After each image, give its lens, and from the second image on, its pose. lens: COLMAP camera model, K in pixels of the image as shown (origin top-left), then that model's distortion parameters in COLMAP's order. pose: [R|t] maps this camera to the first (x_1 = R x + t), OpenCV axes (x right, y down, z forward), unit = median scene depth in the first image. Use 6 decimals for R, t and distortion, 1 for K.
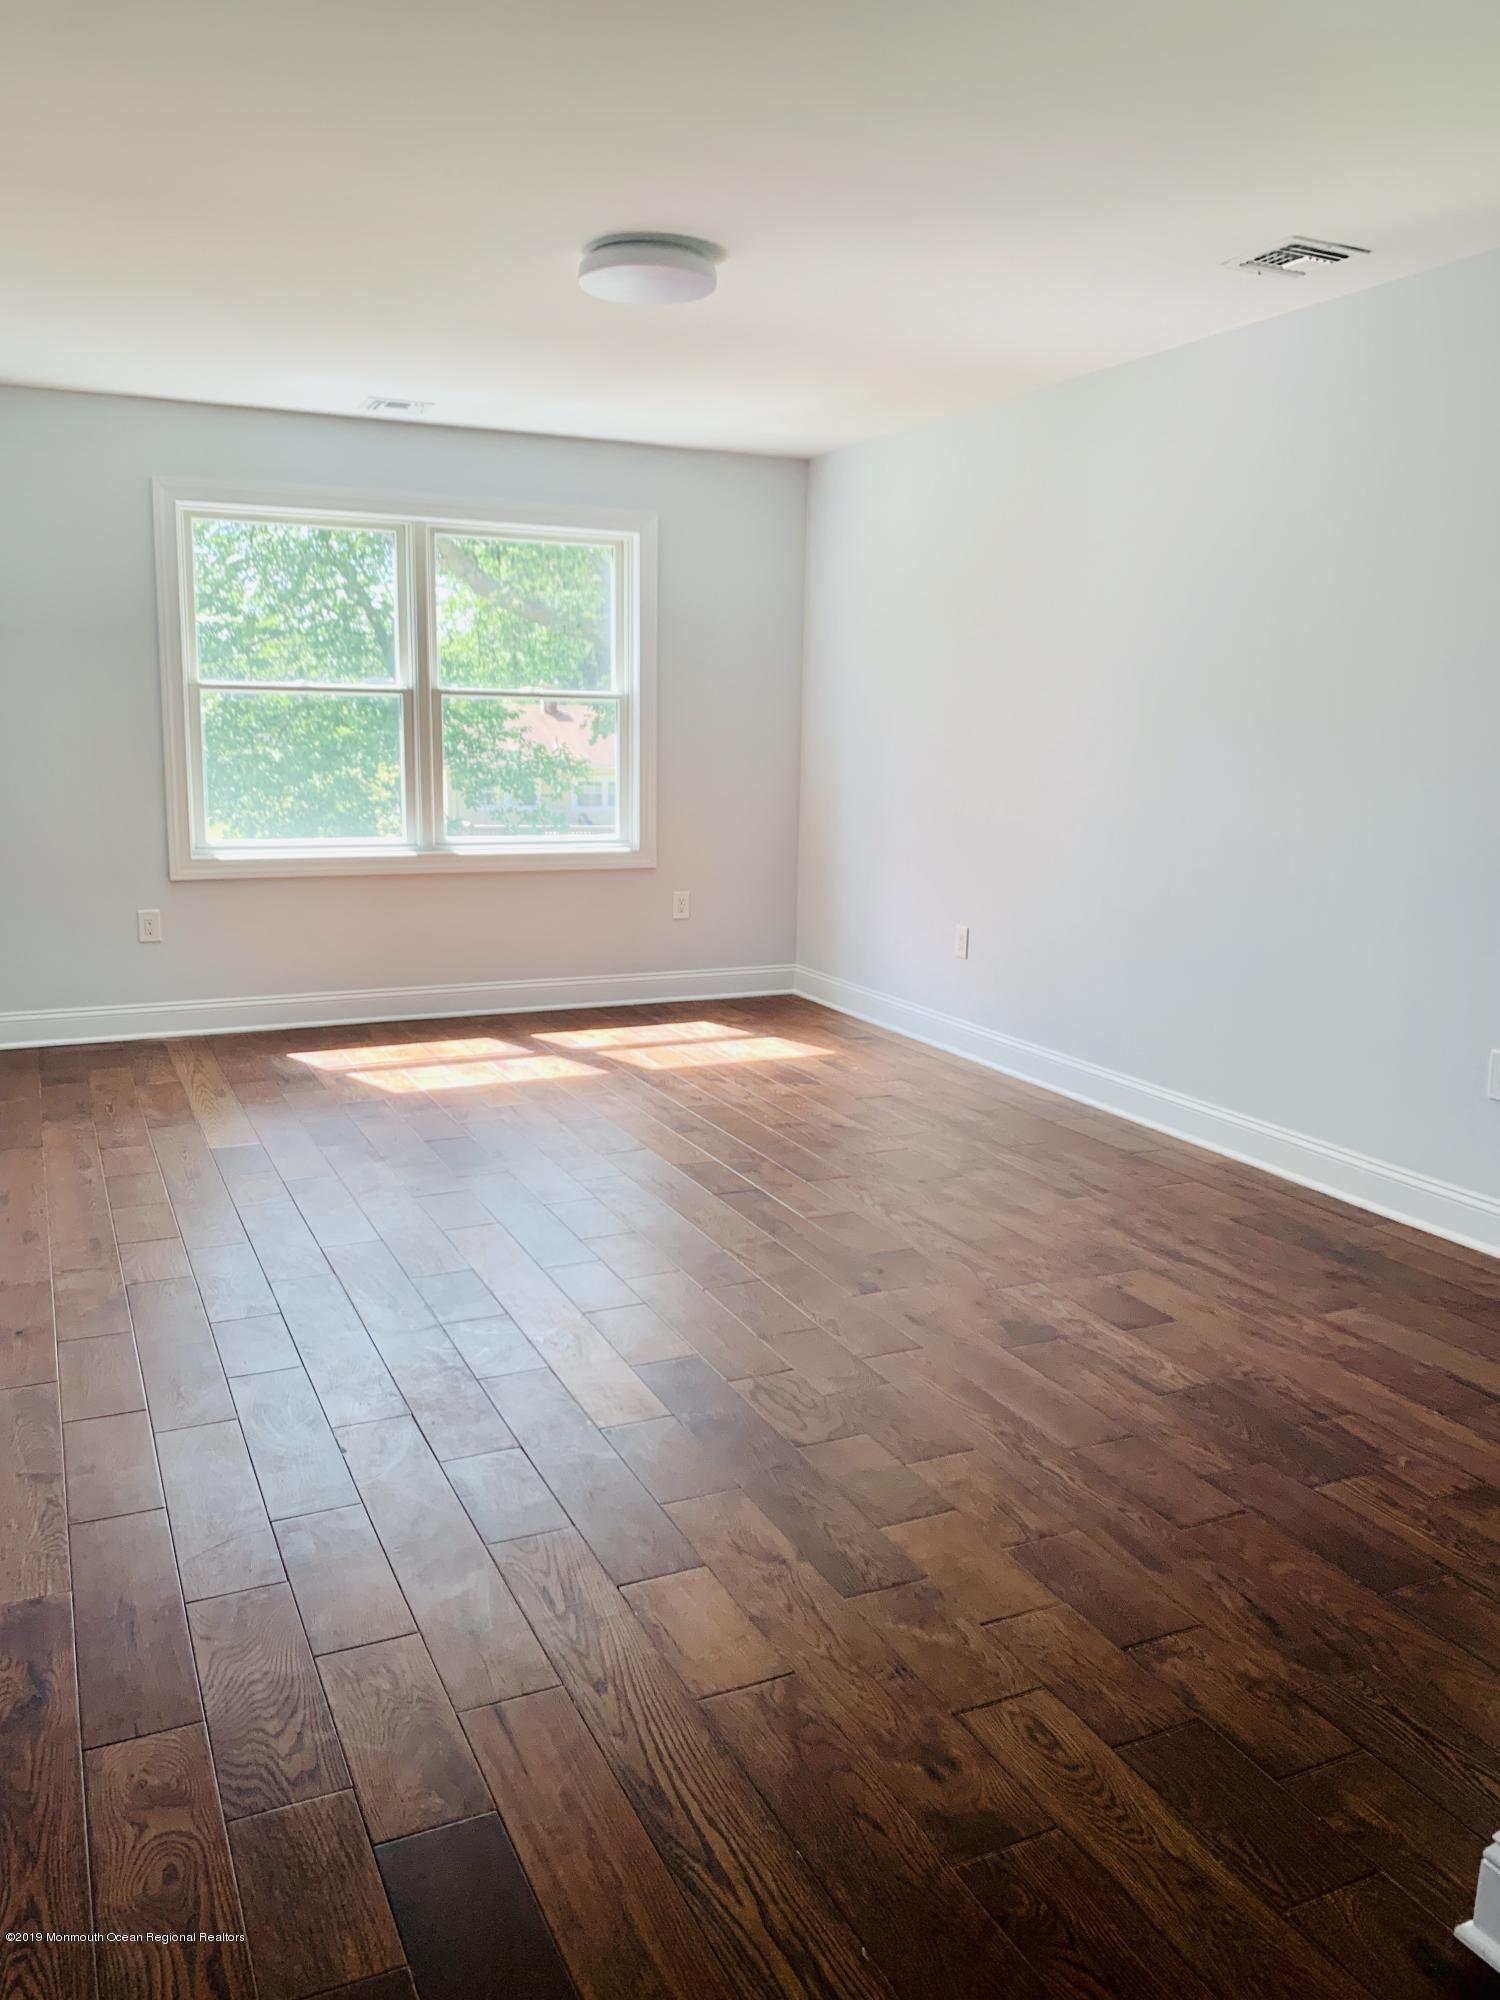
lens RADIAL K [[1514.6, 0, 748.3], [0, 1514.6, 999.9], [0, 0, 1]] dist [0.004563, -0.006782]
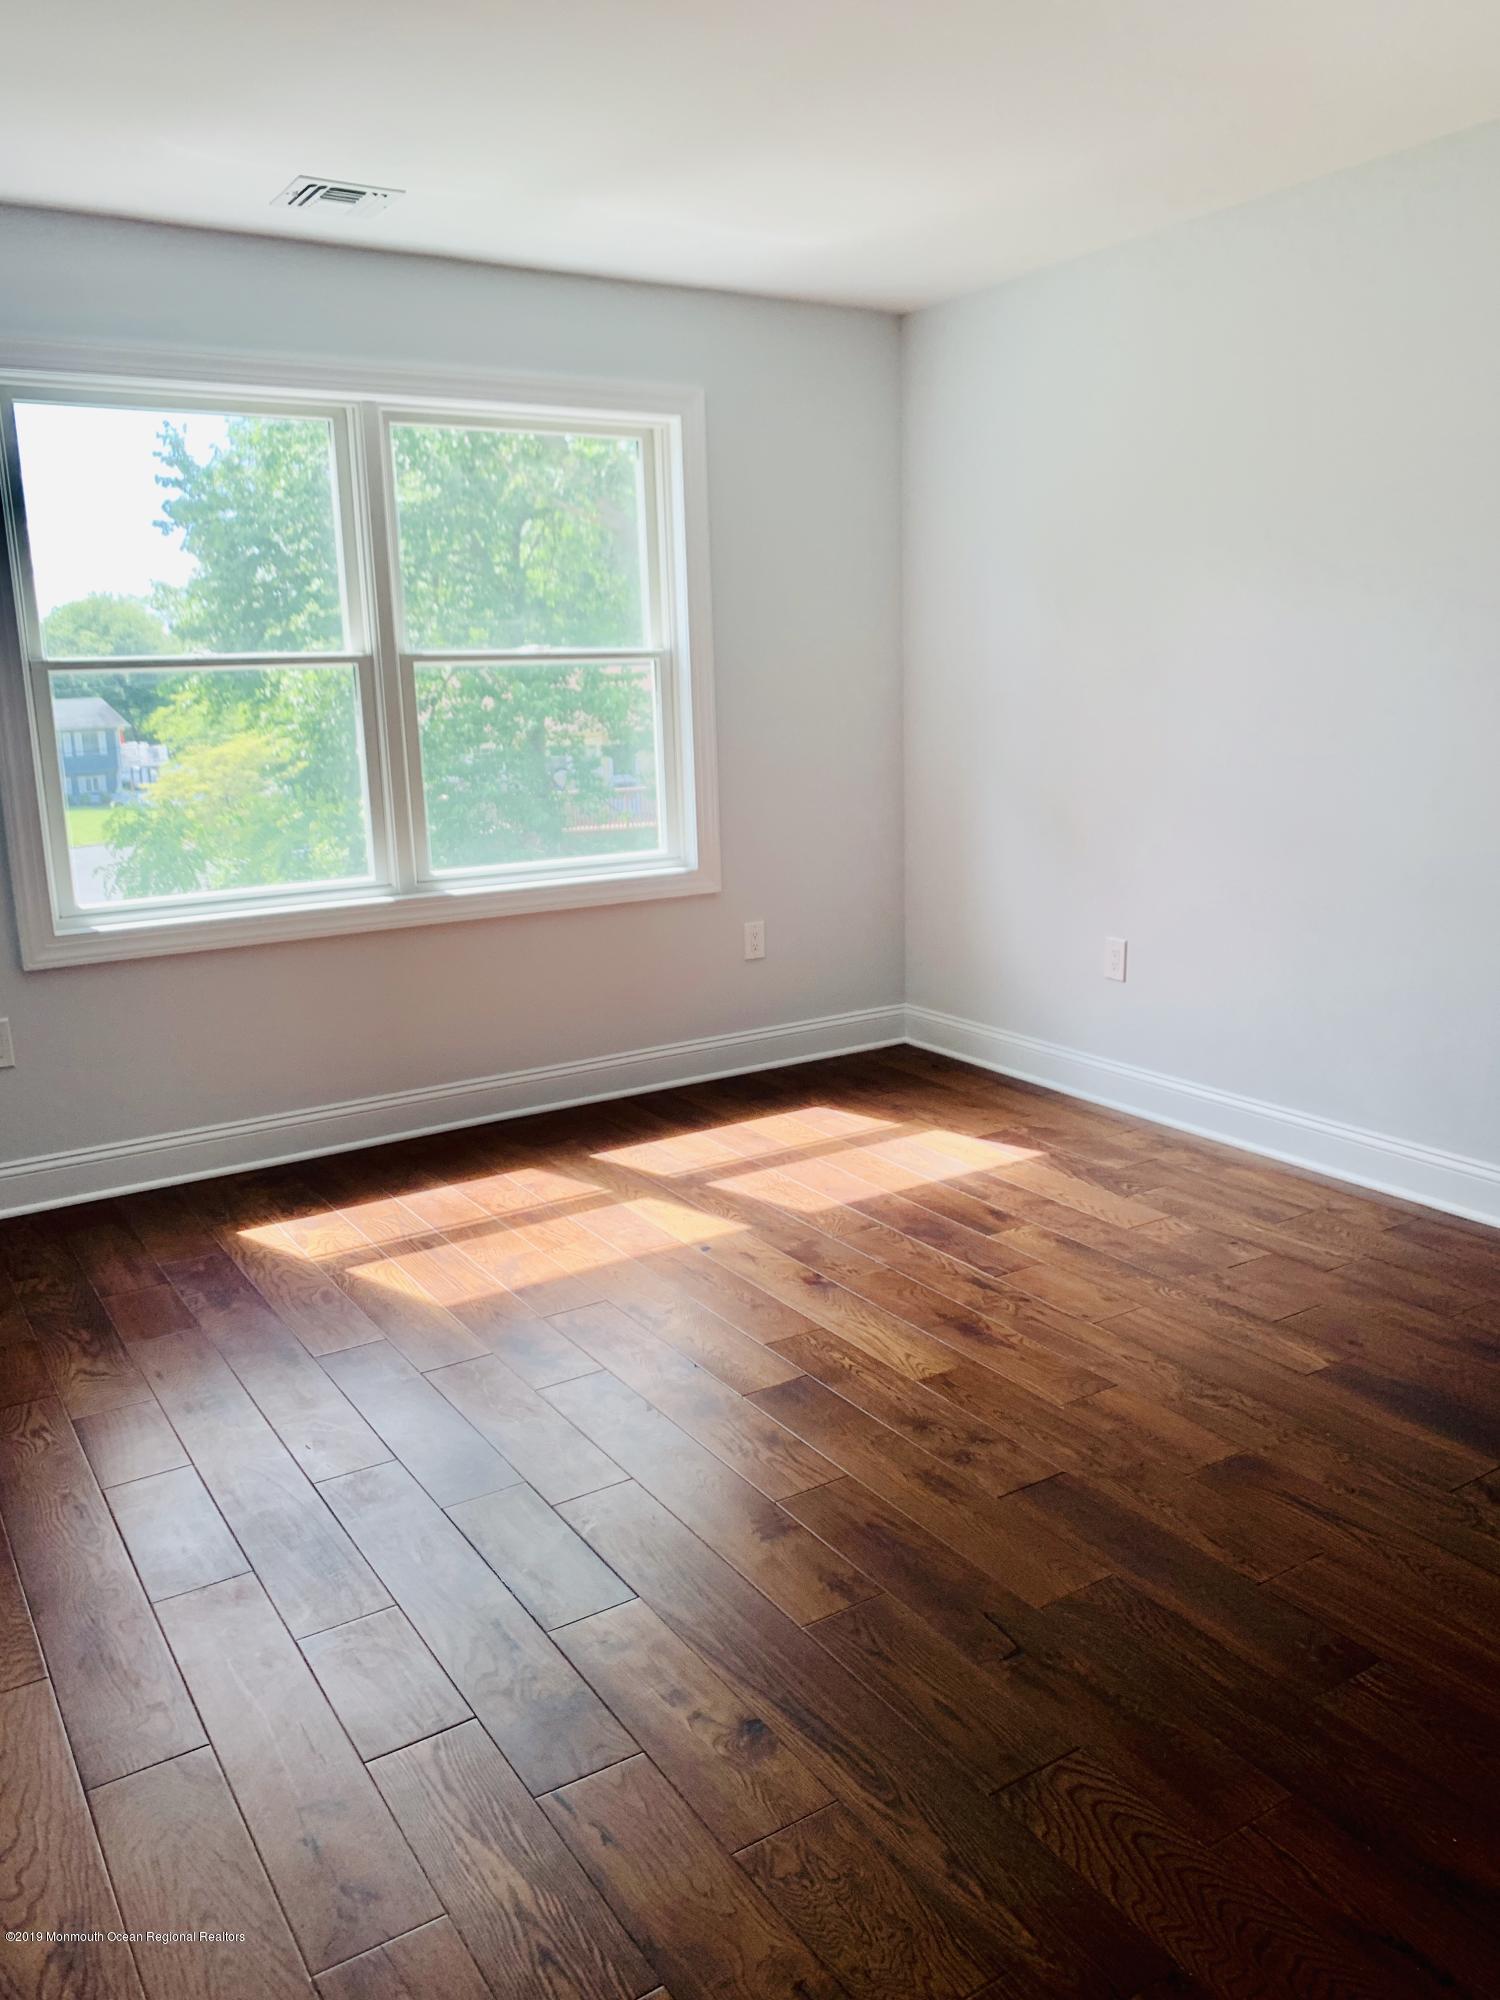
lens RADIAL K [[1514.6, 0, 750.9], [0, 1514.6, 998.4], [0, 0, 1]] dist [0.004563, -0.006782]
pose [[0.992763, -0.075376, 0.093489, -0.124622], [0.074241, 0.997119, 0.015568, -0.049944], [-0.094394, -0.008515, 0.995499, 0.302713]]
